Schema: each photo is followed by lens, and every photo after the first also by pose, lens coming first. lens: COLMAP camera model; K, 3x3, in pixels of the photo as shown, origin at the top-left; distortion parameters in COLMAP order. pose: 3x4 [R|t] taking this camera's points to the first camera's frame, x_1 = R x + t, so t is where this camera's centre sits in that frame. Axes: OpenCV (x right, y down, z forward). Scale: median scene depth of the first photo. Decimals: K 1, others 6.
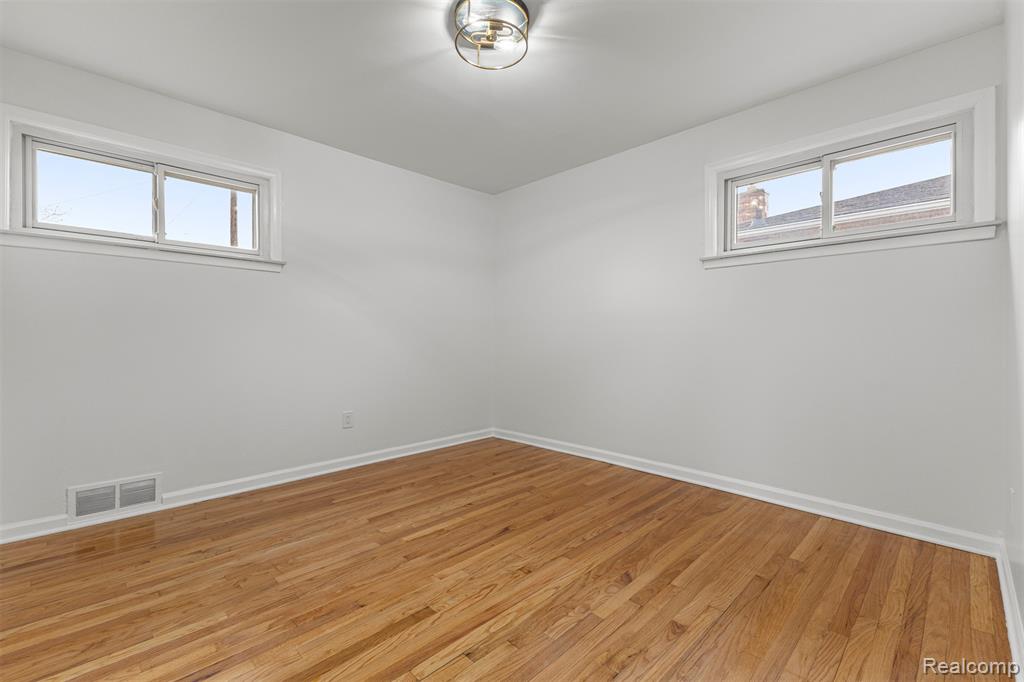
lens RADIAL K [[450.0, 0, 507.2], [0, 450.0, 339.0], [0, 0, 1]] dist [0.003008, -0.000188]
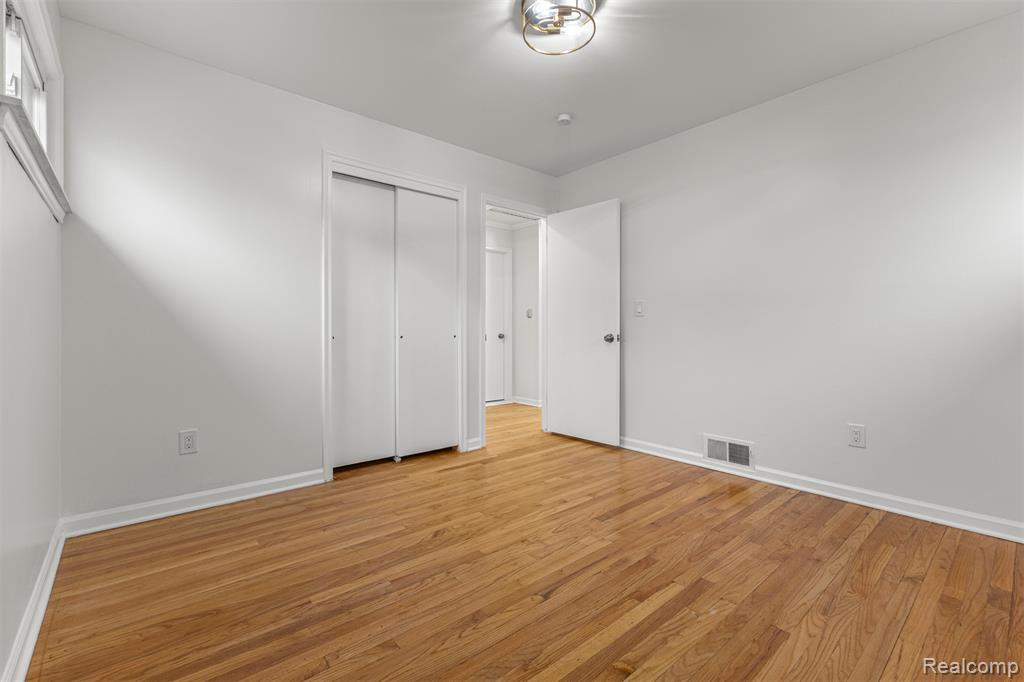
lens RADIAL K [[450.0, 0, 508.8], [0, 450.0, 330.2], [0, 0, 1]] dist [0.003008, -0.000188]
pose [[-0.997461, 0.000956, 0.071206, 0.005758], [0.001406, 0.999979, 0.006265, 0.009700], [-0.071198, 0.006349, -0.997442, 1.935496]]
